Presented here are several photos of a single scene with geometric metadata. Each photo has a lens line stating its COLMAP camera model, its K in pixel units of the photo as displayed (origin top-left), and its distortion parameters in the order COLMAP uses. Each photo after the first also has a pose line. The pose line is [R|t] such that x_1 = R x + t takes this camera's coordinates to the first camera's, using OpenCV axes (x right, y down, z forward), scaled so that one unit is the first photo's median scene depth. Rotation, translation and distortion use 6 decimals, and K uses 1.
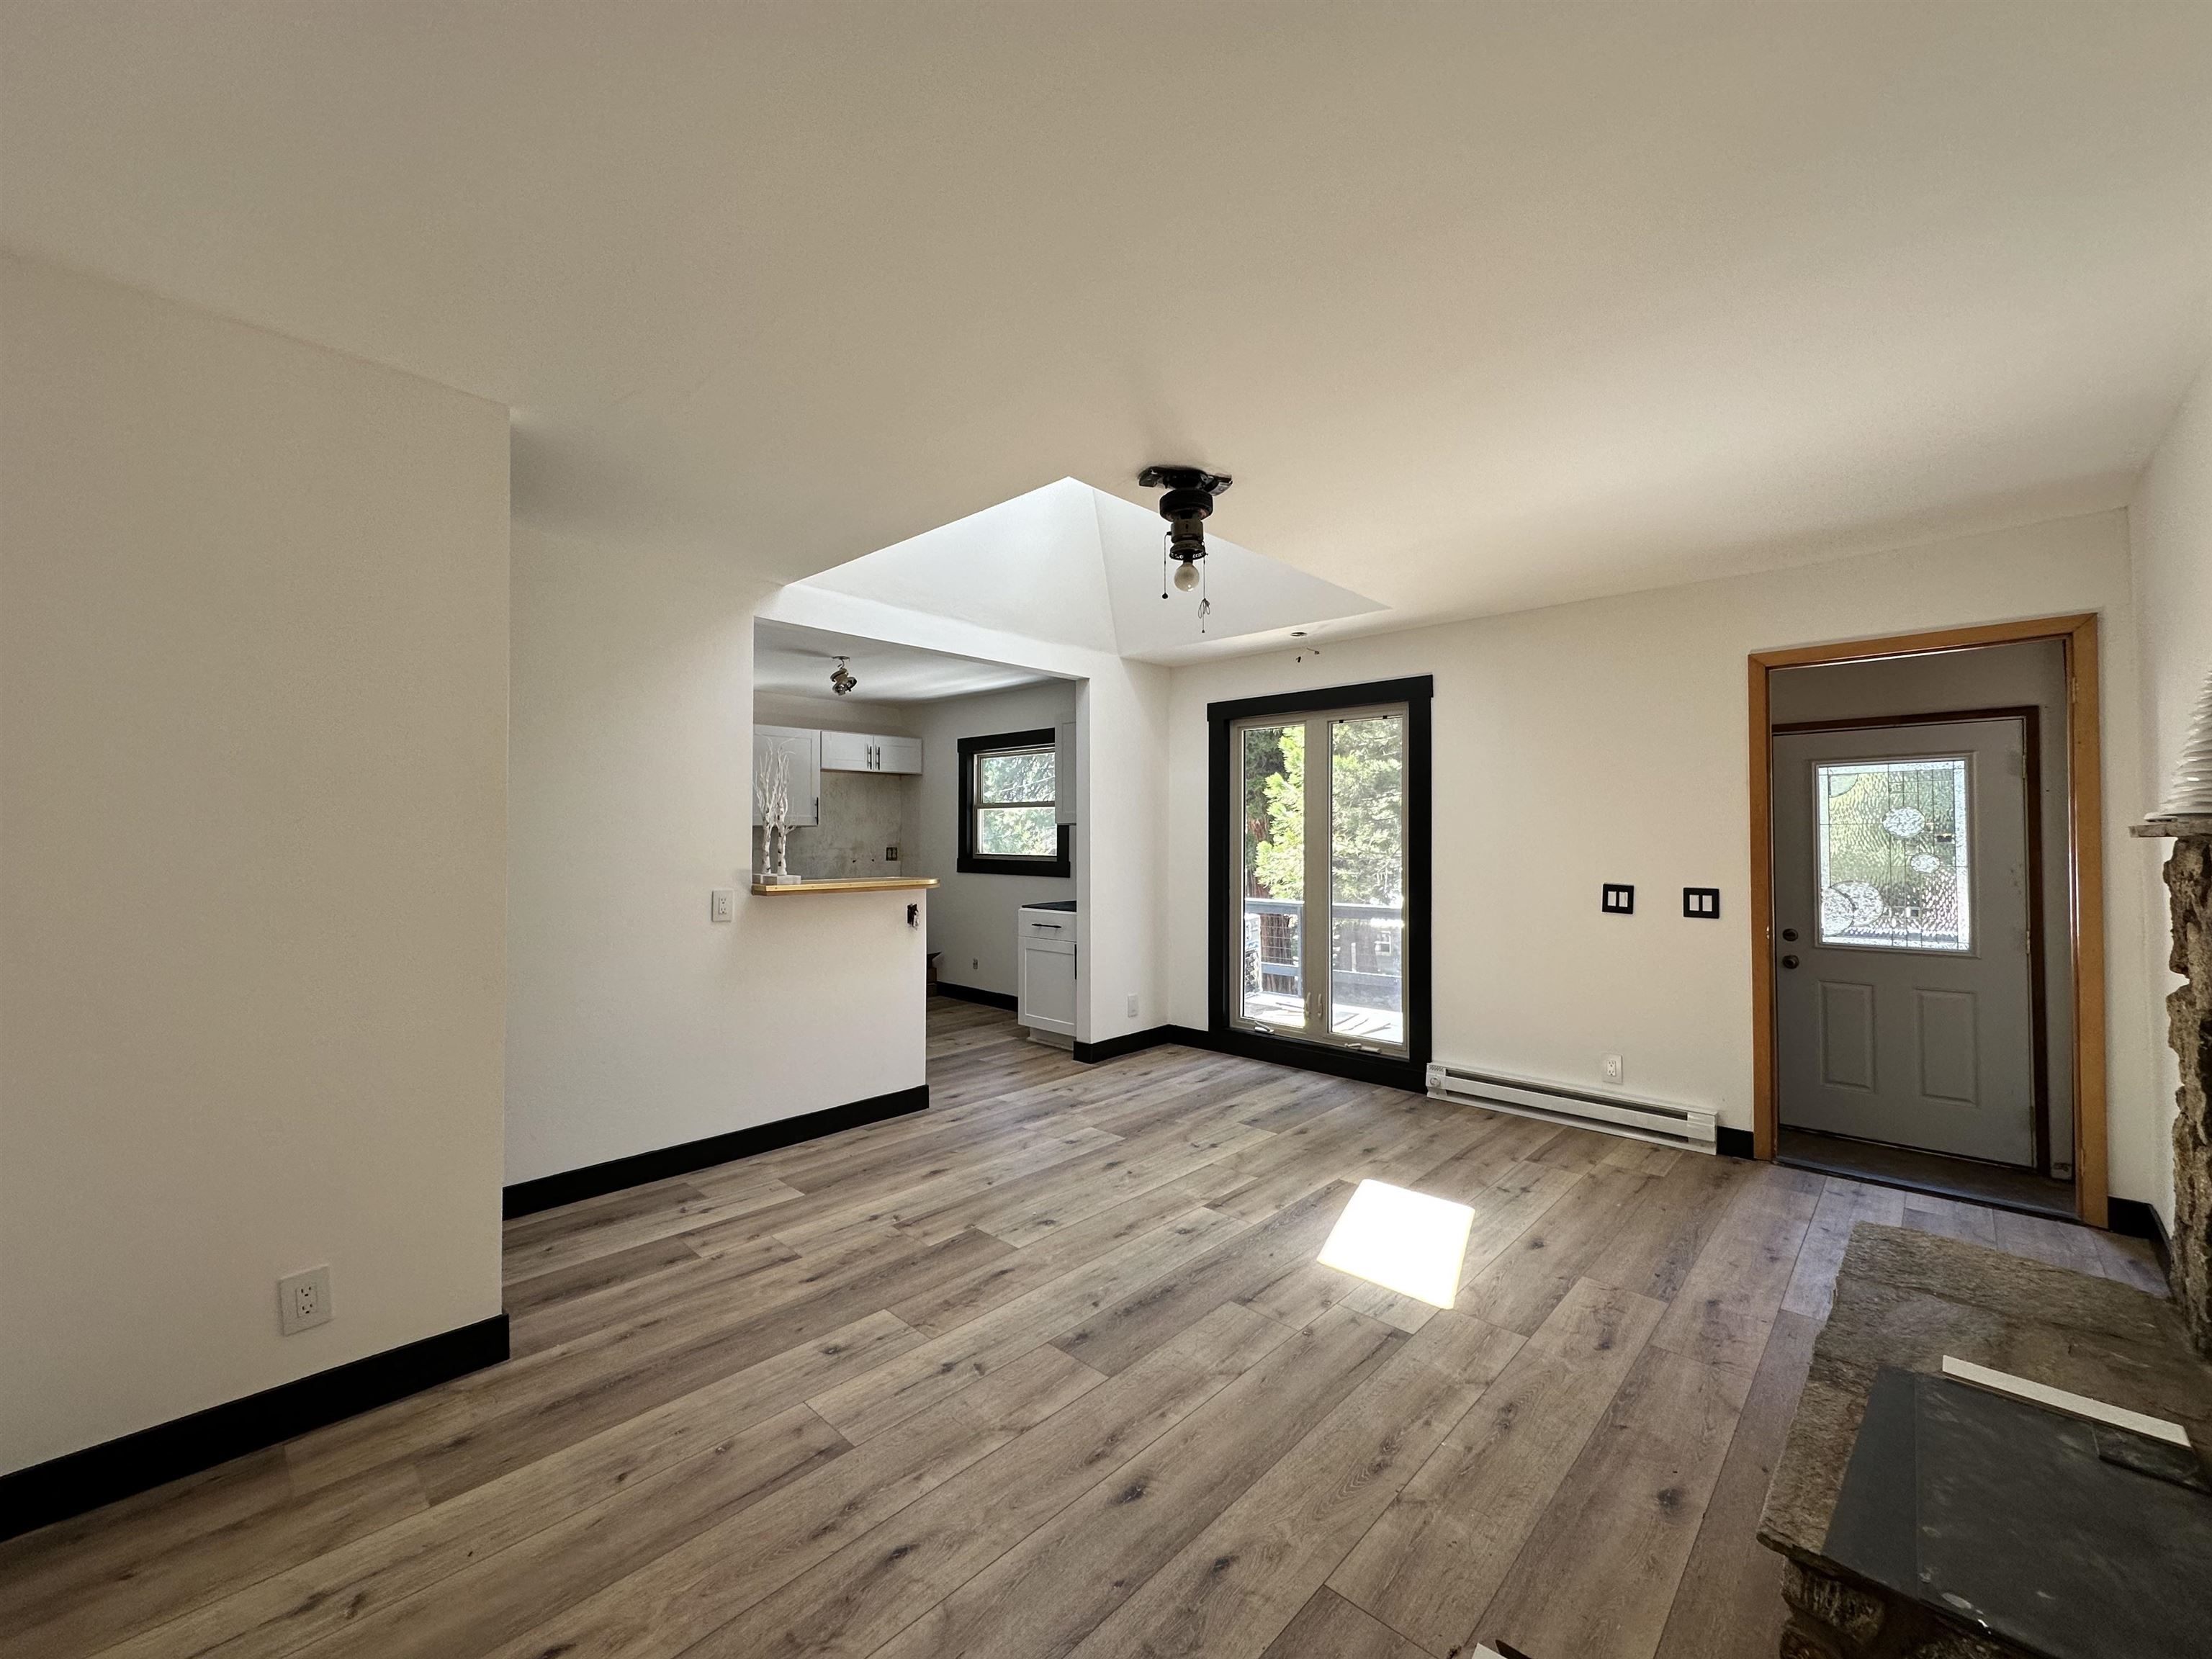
lens RADIAL K [[873.1, 0, 1114.4], [0, 873.1, 830.7], [0, 0, 1]] dist [-0.000272, 0.000009]
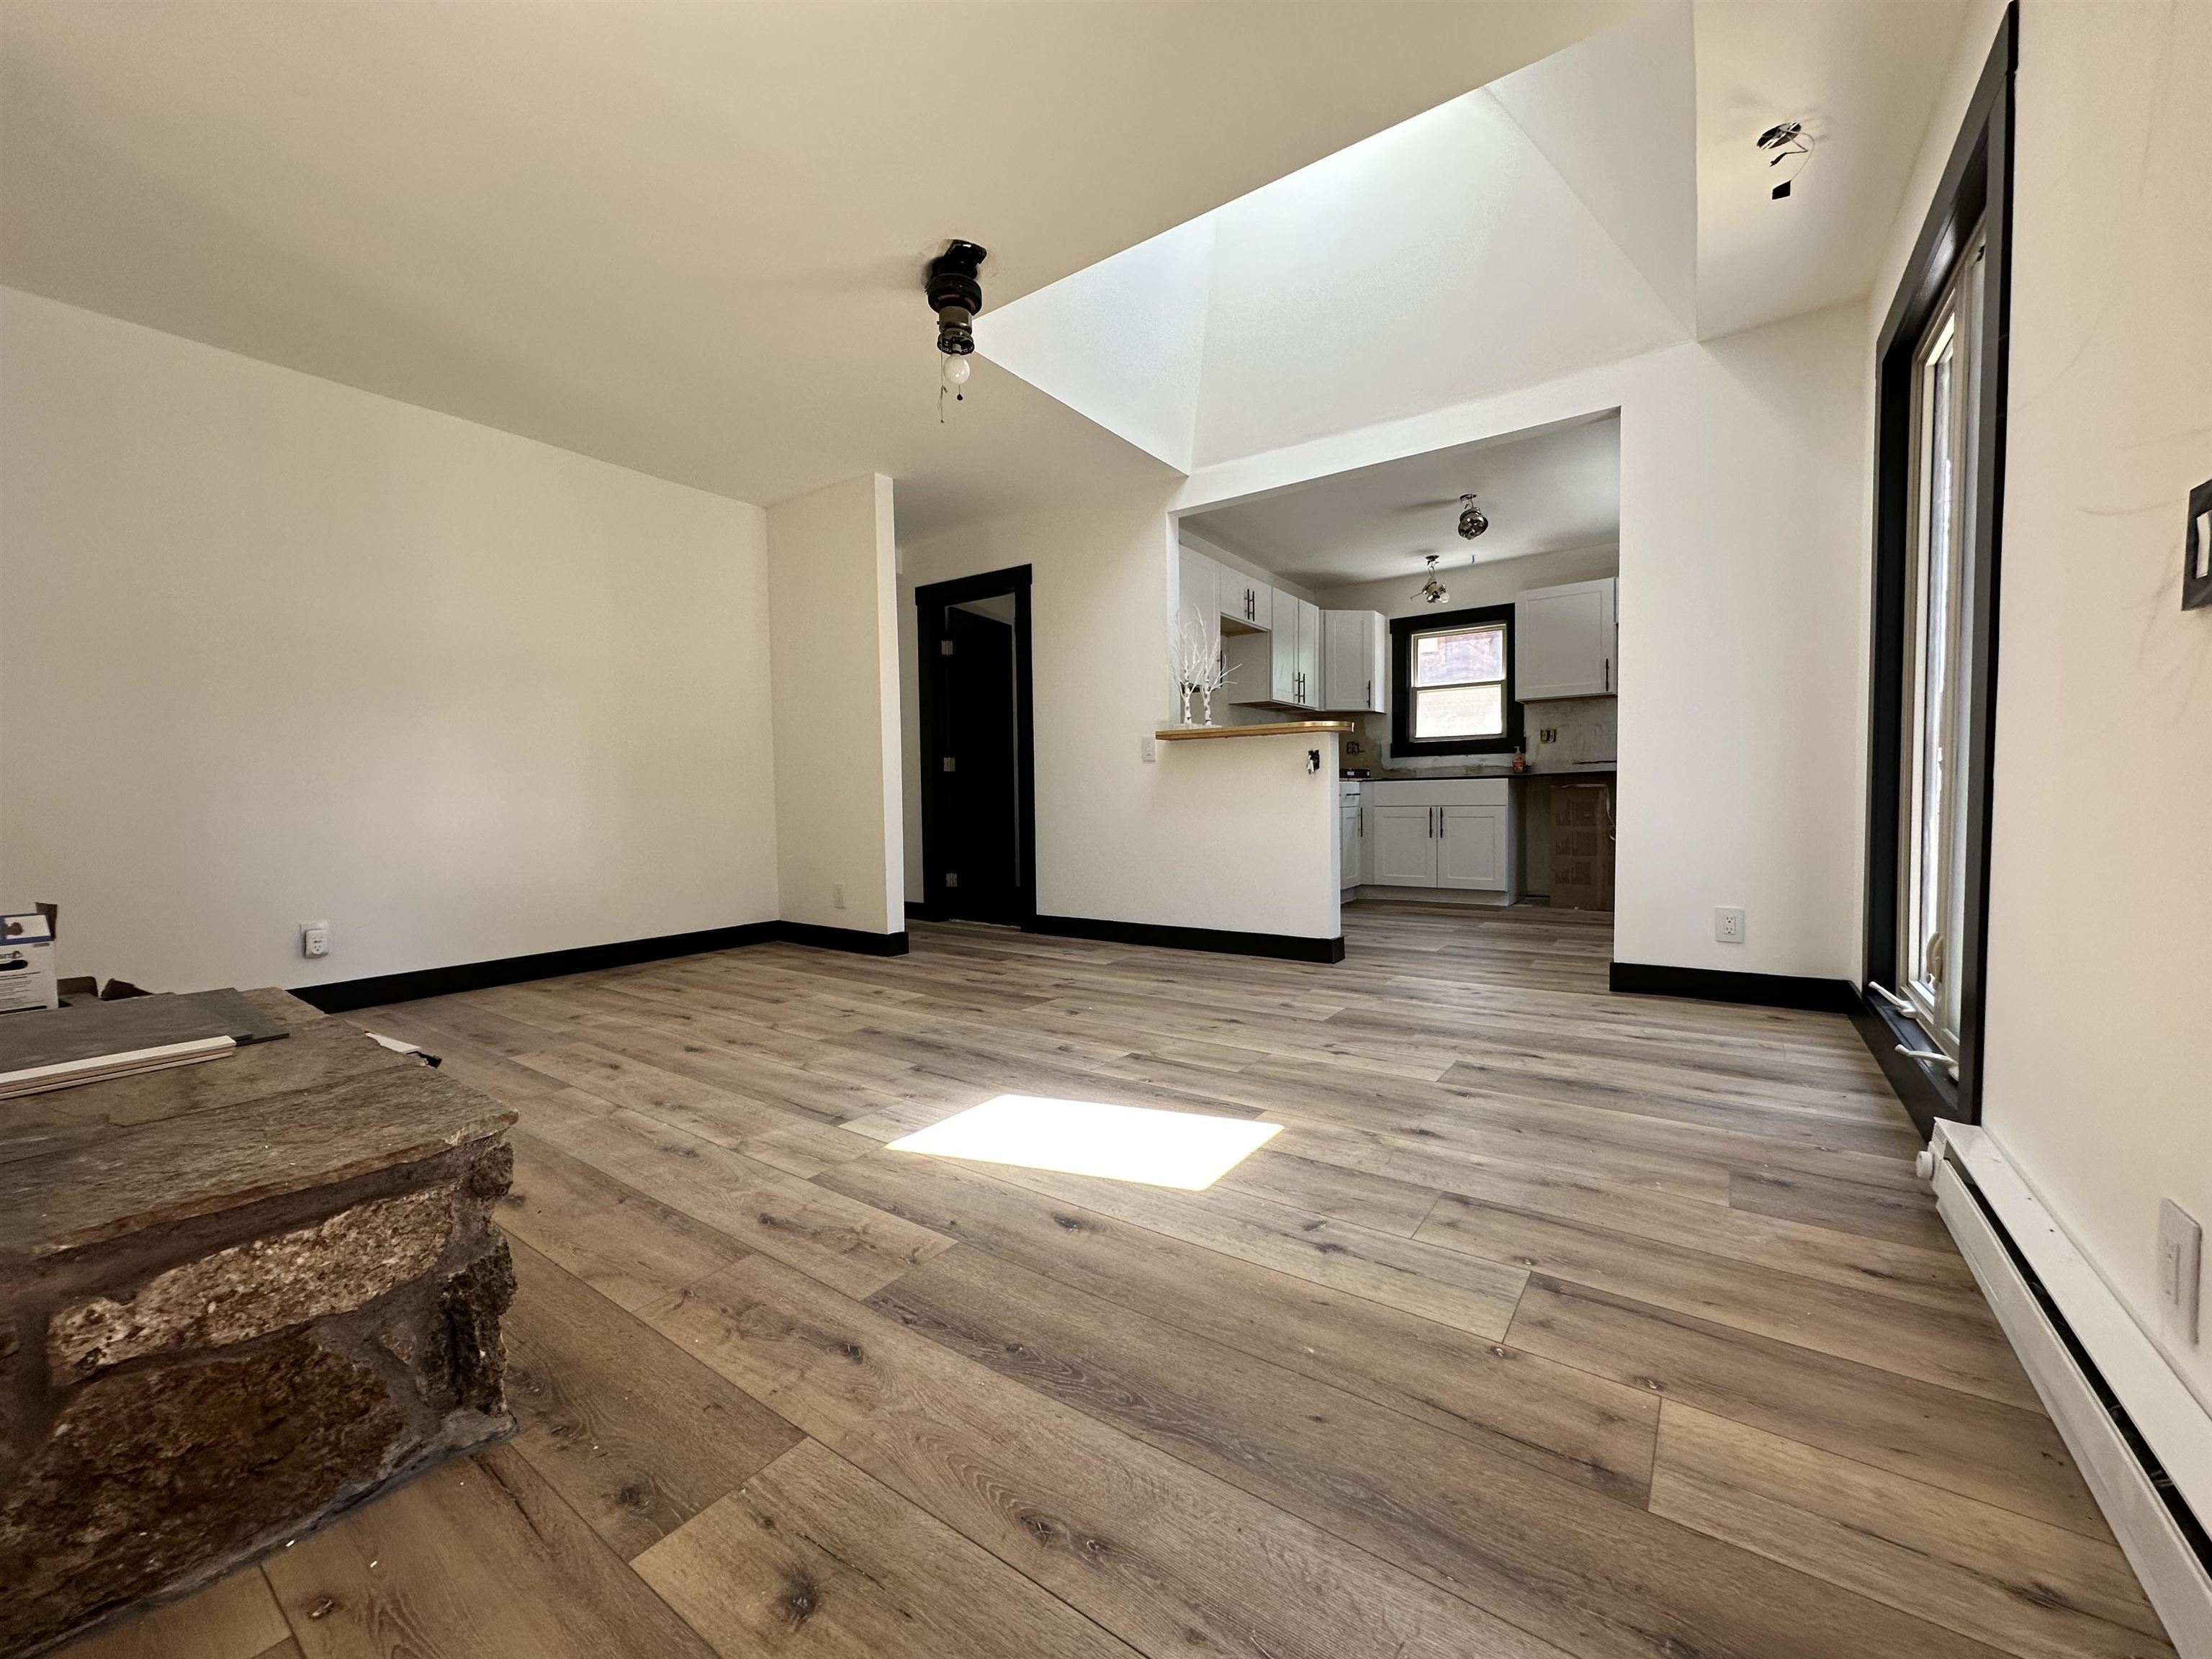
lens RADIAL K [[873.1, 0, 1110.8], [0, 873.1, 831.1], [0, 0, 1]] dist [-0.000272, 0.000009]
pose [[0.146404, 0.041795, -0.988342, 1.070225], [0.030224, 0.998452, 0.046700, 0.184923], [0.988763, -0.036709, 0.144914, 0.960003]]
